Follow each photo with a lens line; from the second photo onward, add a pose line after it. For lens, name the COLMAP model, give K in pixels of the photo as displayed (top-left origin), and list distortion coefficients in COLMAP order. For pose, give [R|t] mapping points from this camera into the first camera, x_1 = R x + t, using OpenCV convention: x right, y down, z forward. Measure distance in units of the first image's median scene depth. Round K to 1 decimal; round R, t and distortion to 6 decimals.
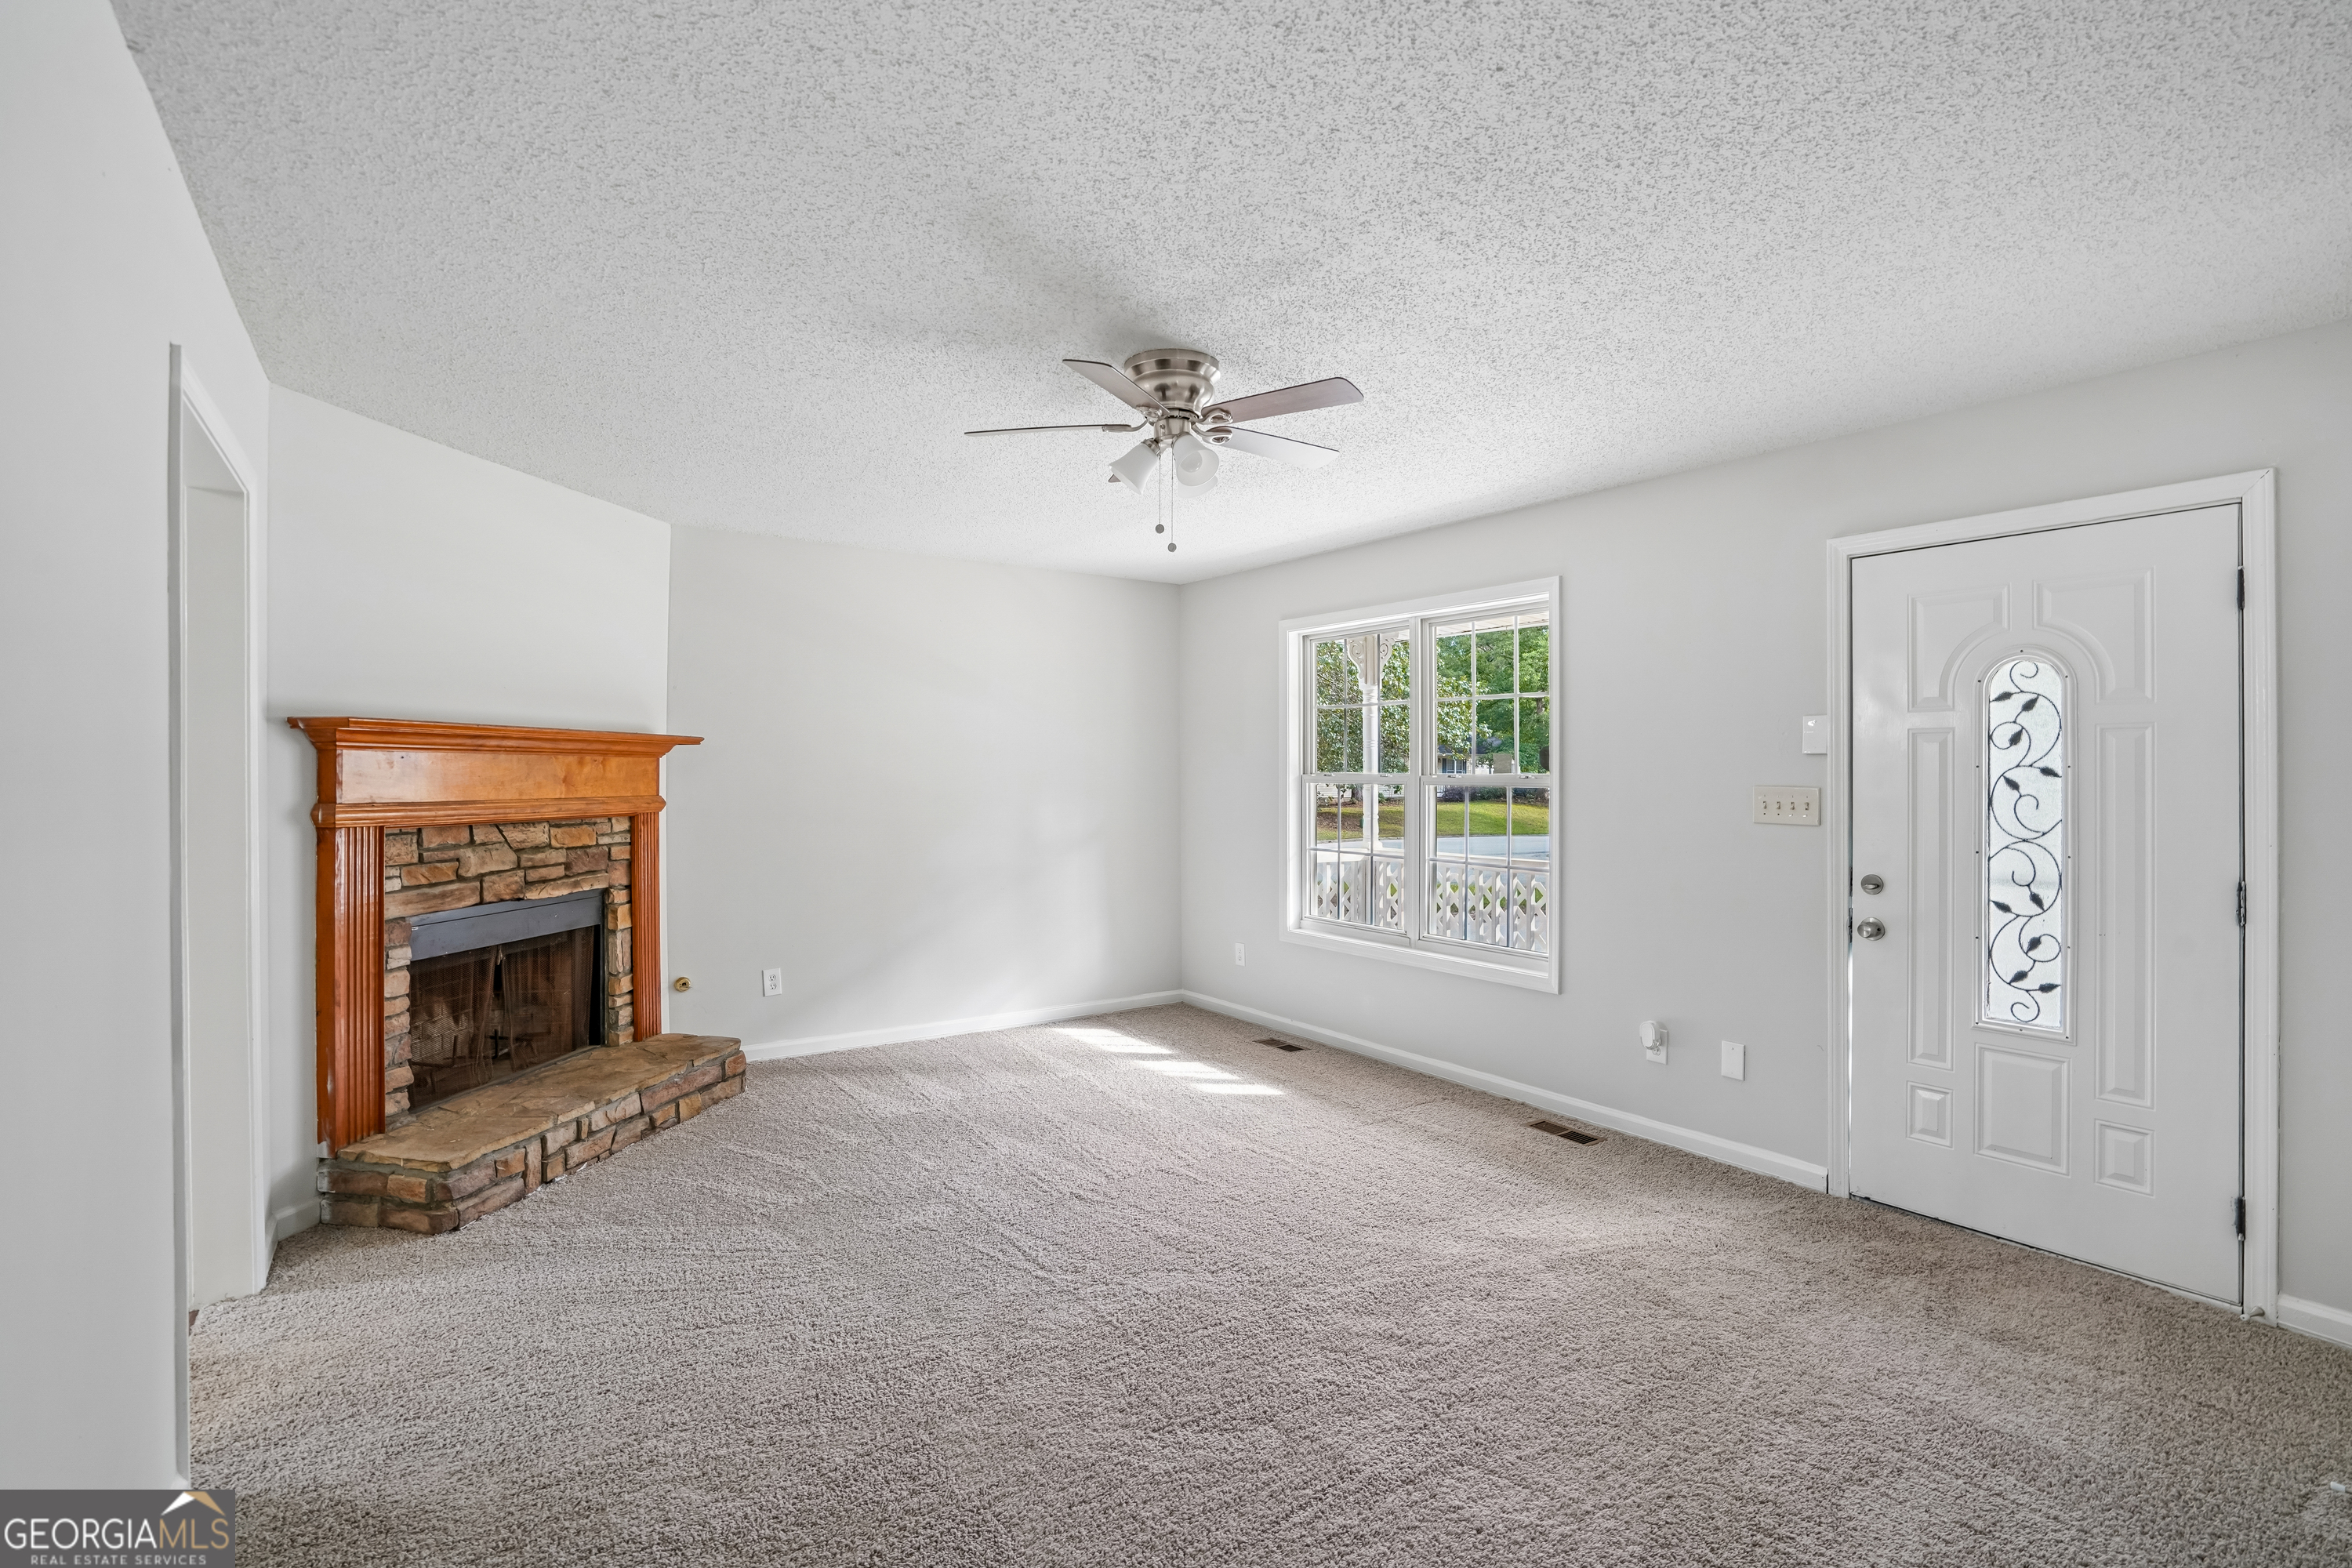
lens RADIAL K [[1094.5, 0, 1170.2], [0, 1094.5, 772.0], [0, 0, 1]] dist [-0.057903, 0.024612]
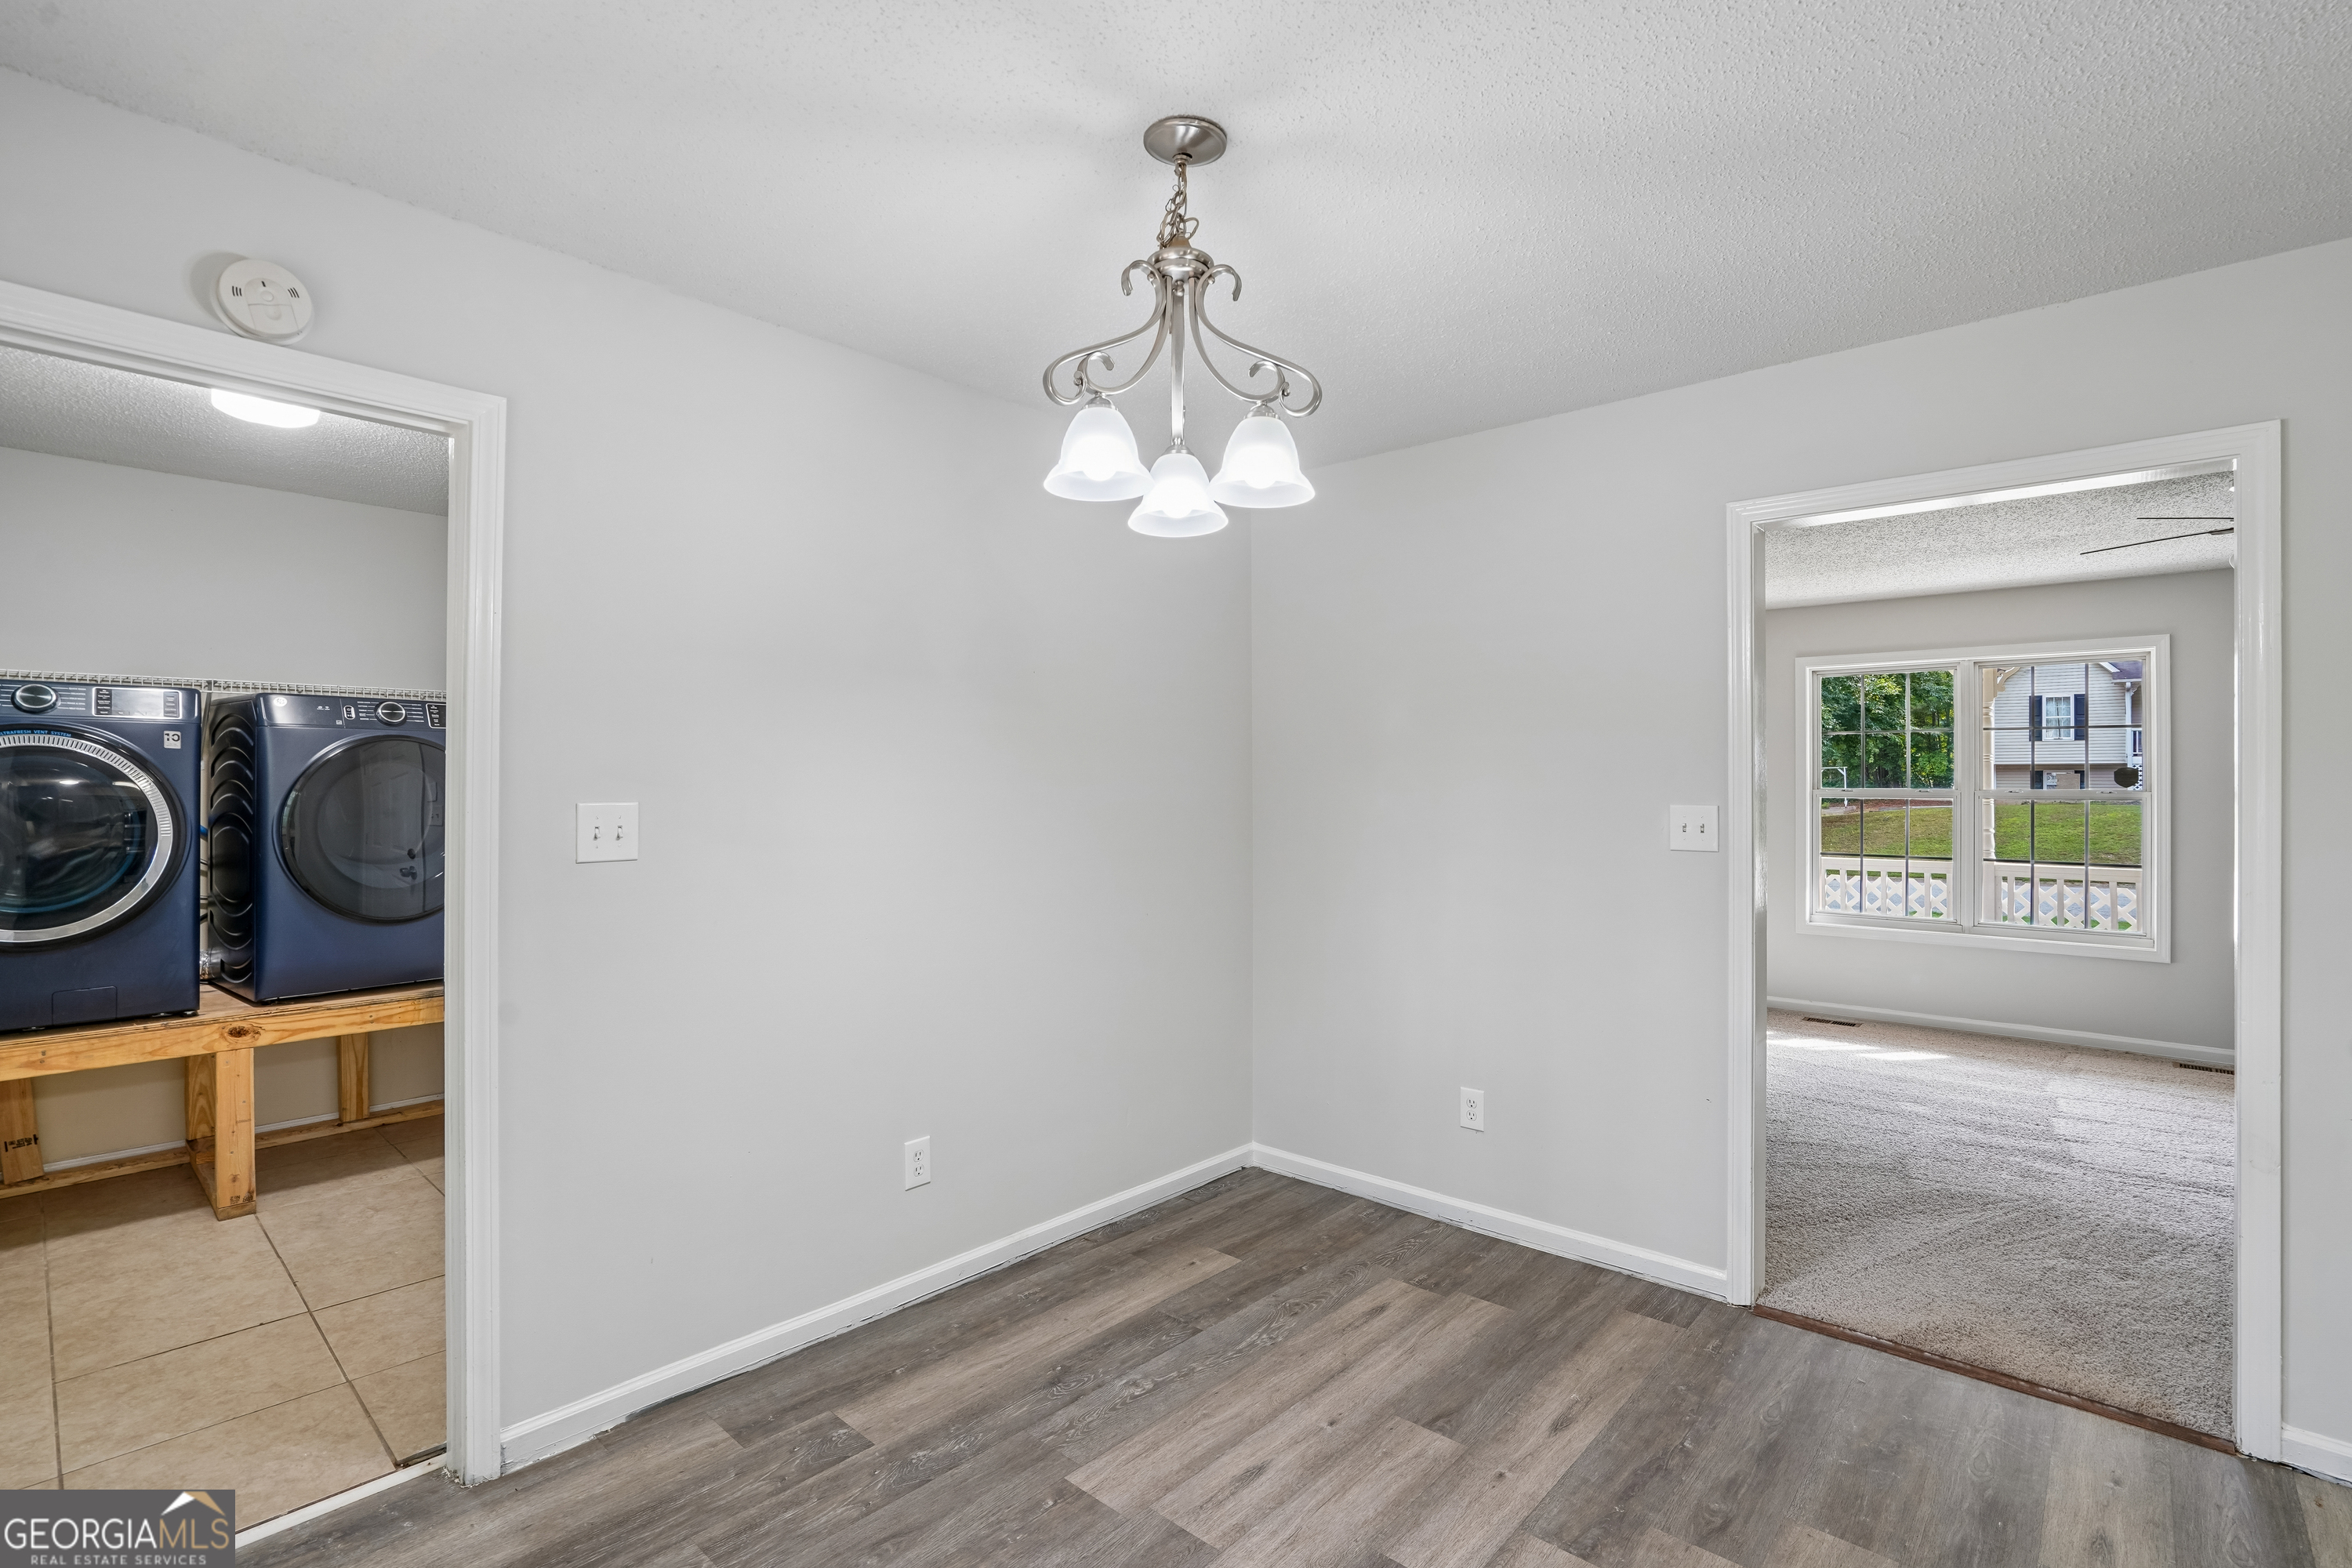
lens RADIAL K [[1083.0, 0, 1161.9], [0, 1083.0, 781.9], [0, 0, 1]] dist [-0.036917, 0.013186]
pose [[0.973319, -0.001431, 0.229454, -1.153081], [0.001357, 0.999999, 0.000482, -0.011118], [-0.229454, -0.000158, 0.973319, 0.062820]]
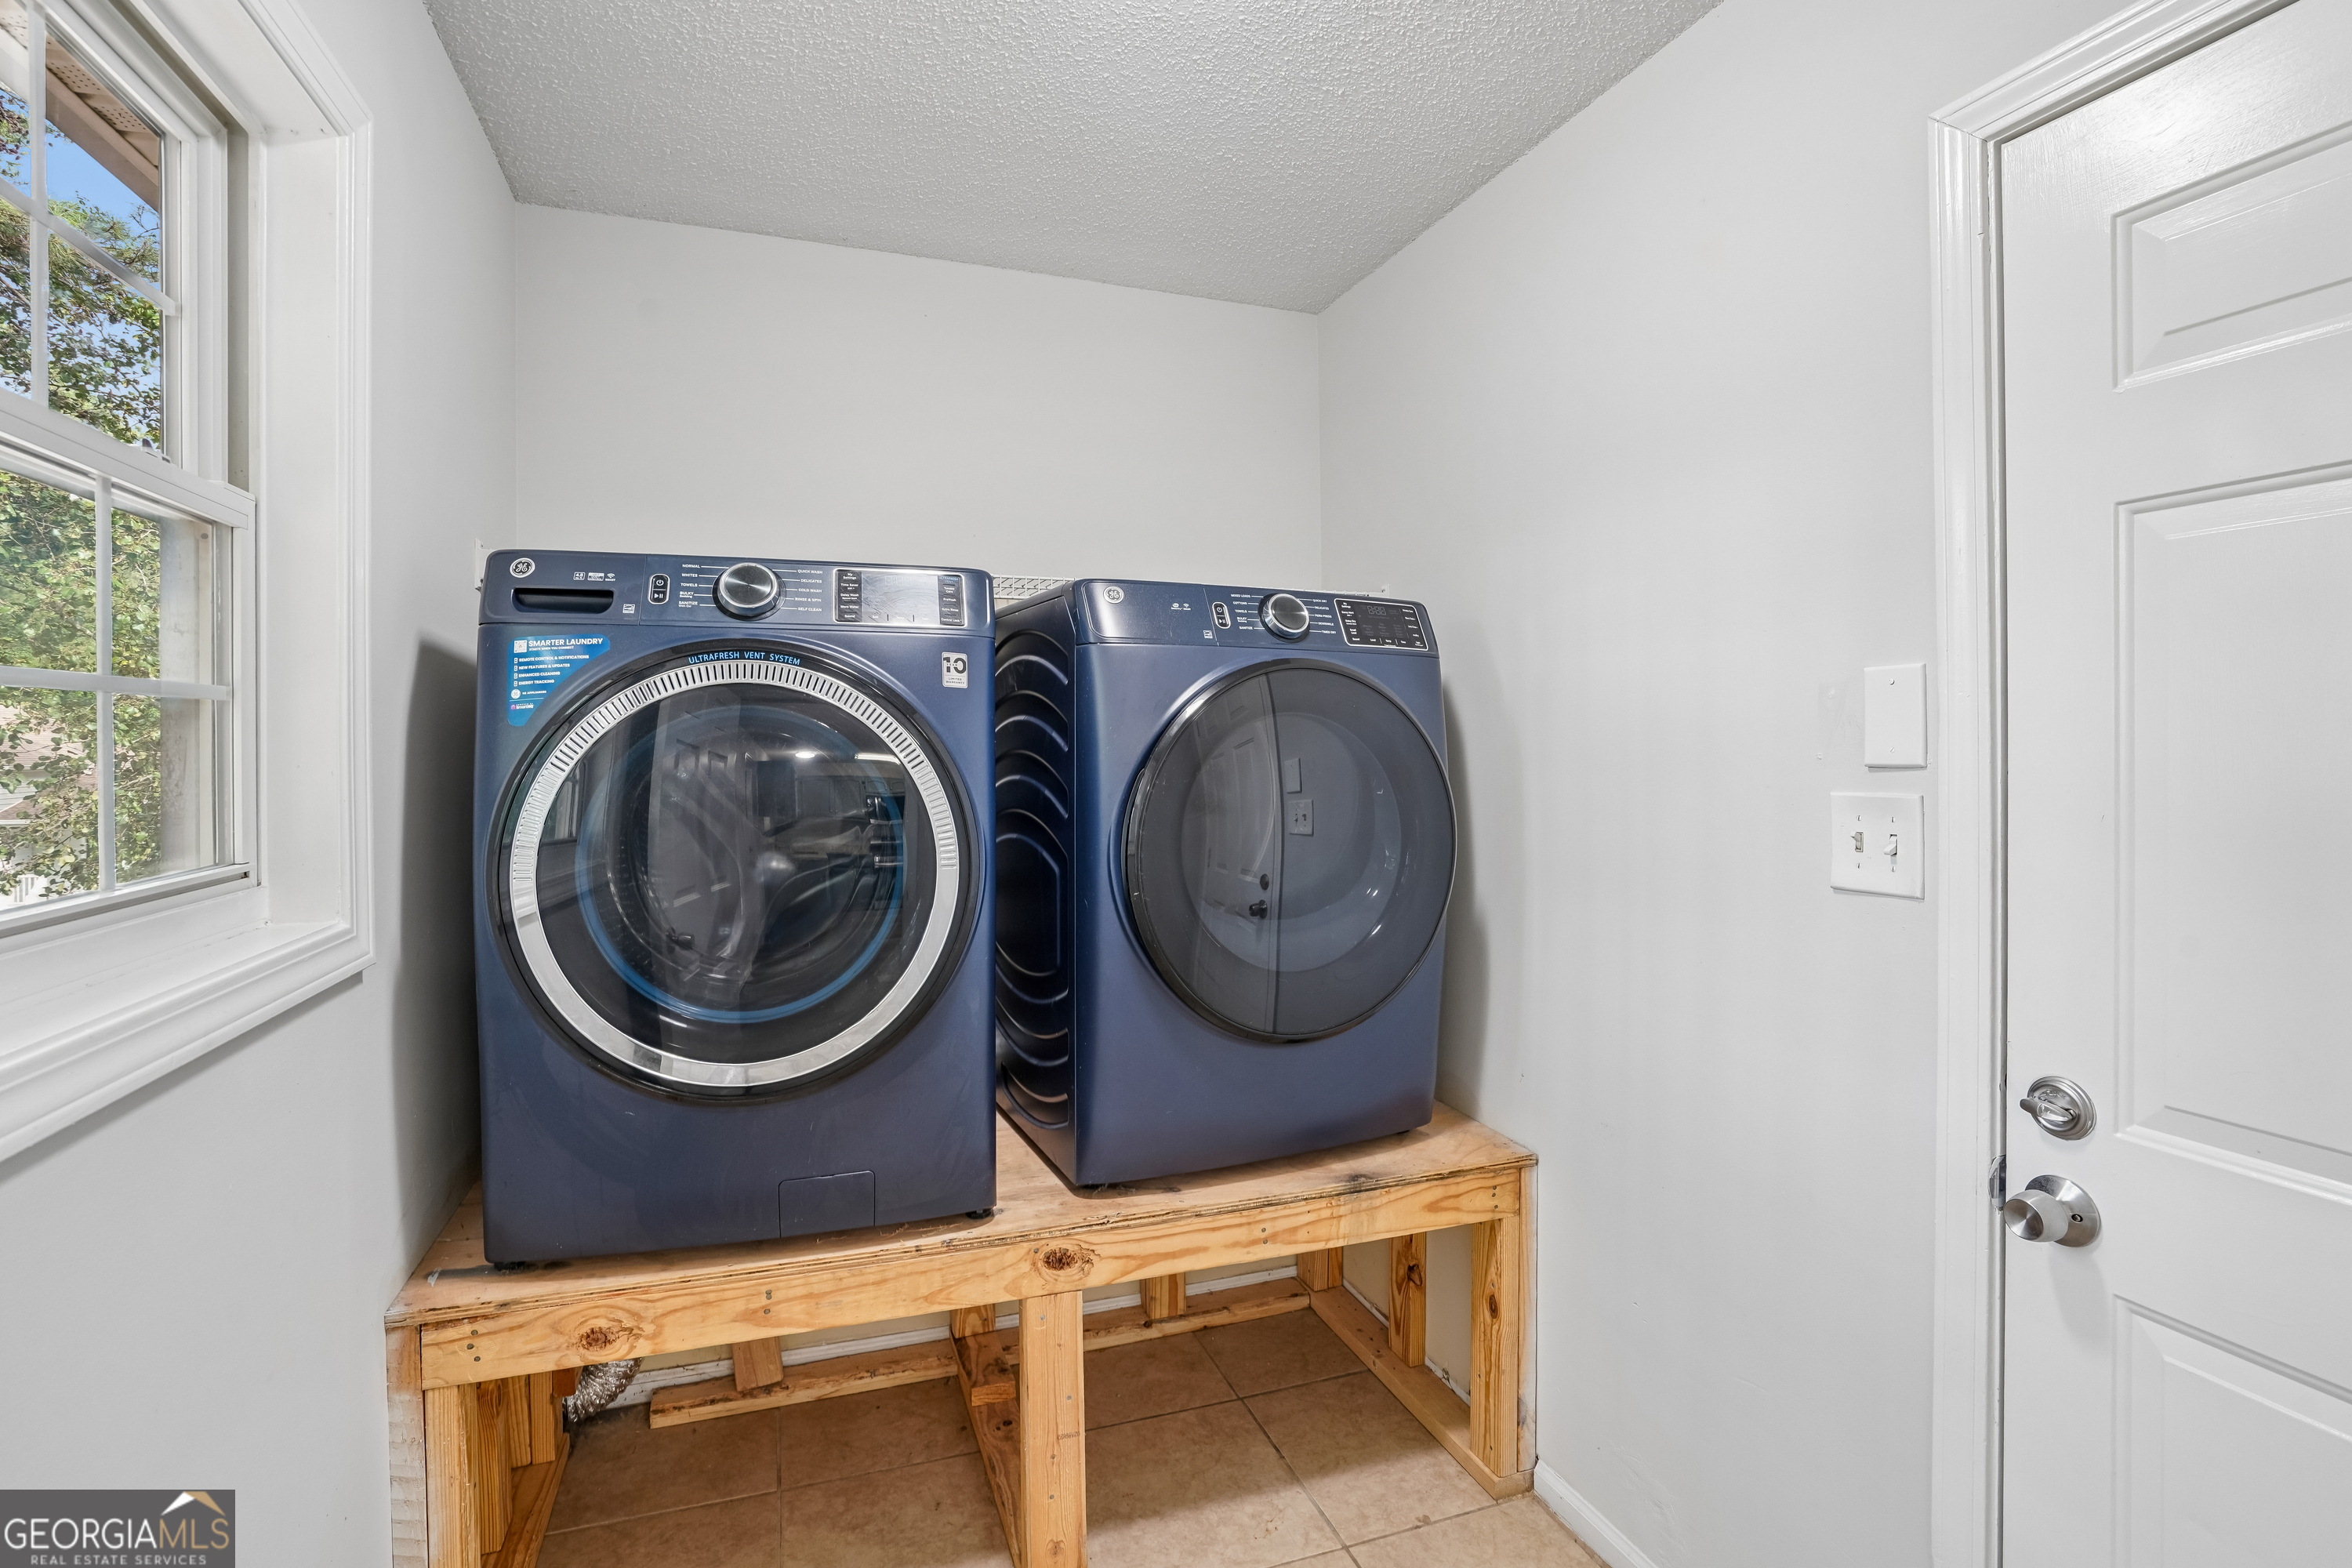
lens RADIAL K [[1094.5, 0, 1170.2], [0, 1094.5, 772.0], [0, 0, 1]] dist [-0.057903, 0.024612]
pose [[0.966883, 0.002604, -0.255208, -1.511229], [0.002323, 0.999817, 0.019005, -0.013197], [0.255211, -0.018968, 0.966699, 0.633440]]
